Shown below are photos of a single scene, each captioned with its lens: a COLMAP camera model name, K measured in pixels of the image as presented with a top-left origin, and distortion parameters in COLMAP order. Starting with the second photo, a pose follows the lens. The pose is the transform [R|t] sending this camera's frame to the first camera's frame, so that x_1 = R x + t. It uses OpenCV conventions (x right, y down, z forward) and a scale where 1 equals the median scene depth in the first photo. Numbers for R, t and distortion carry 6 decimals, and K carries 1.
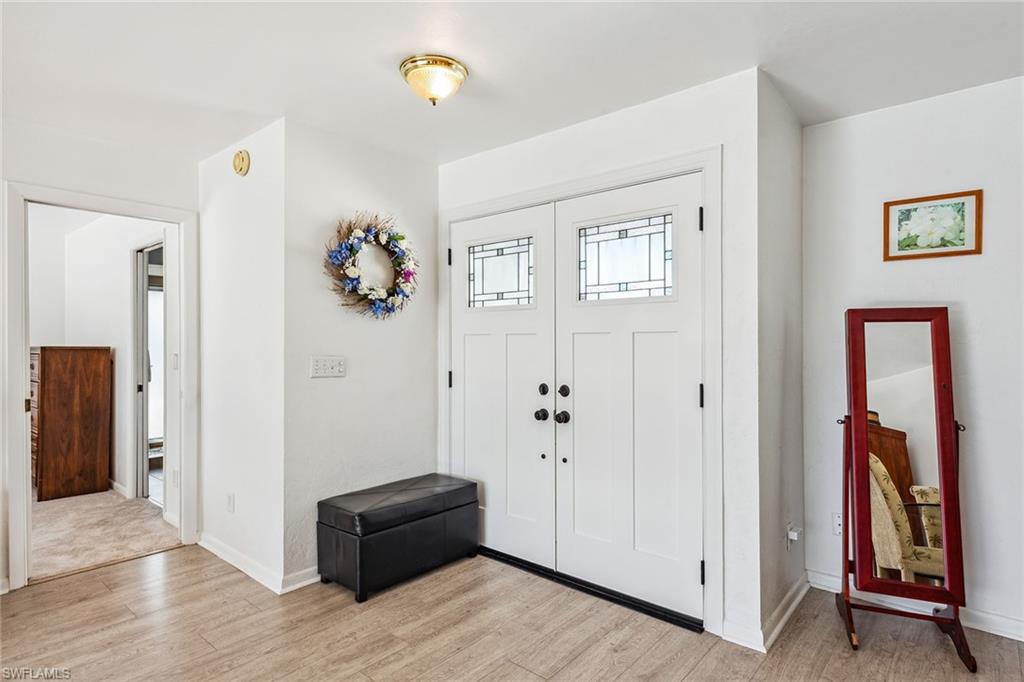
lens RADIAL K [[543.2, 0, 514.0], [0, 543.2, 343.7], [0, 0, 1]] dist [0.000397, -0.001167]
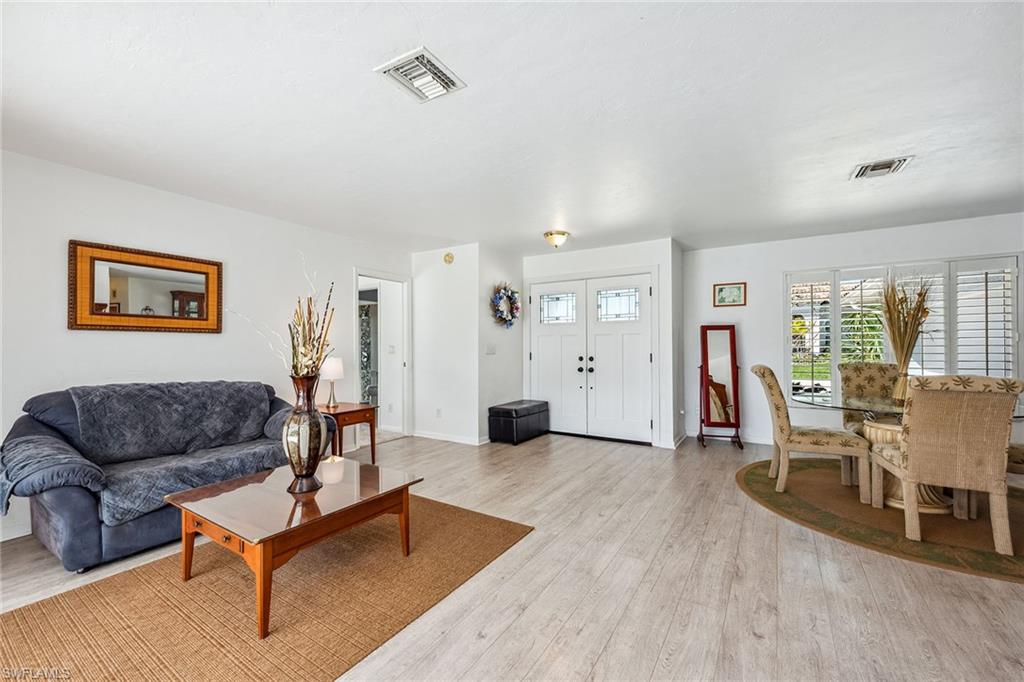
lens RADIAL K [[420.6, 0, 512.3], [0, 420.6, 344.1], [0, 0, 1]] dist [-0.000677, -0.000674]
pose [[0.989583, -0.003170, 0.143926, -0.517412], [0.004244, 0.999965, -0.007154, 0.033722], [-0.143899, 0.007691, 0.989563, -0.782964]]
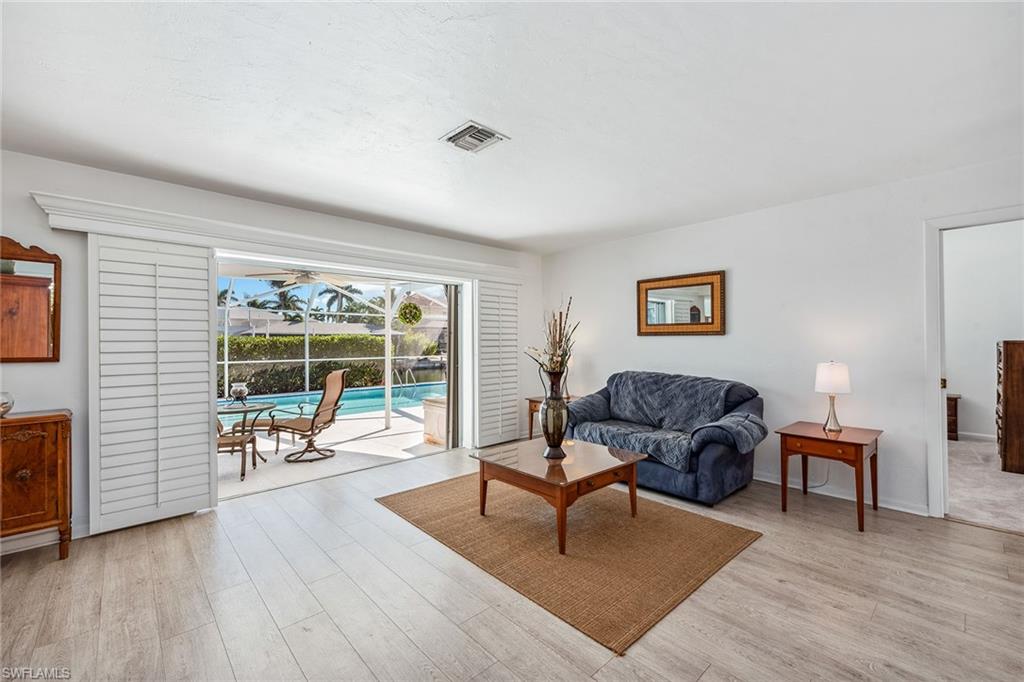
lens RADIAL K [[420.6, 0, 512.4], [0, 420.6, 342.7], [0, 0, 1]] dist [-0.000677, -0.000674]
pose [[-0.125270, 0.004131, -0.992114, 0.262954], [0.002492, 0.999989, 0.003849, 0.006488], [0.992120, -0.001990, -0.125279, 0.079102]]
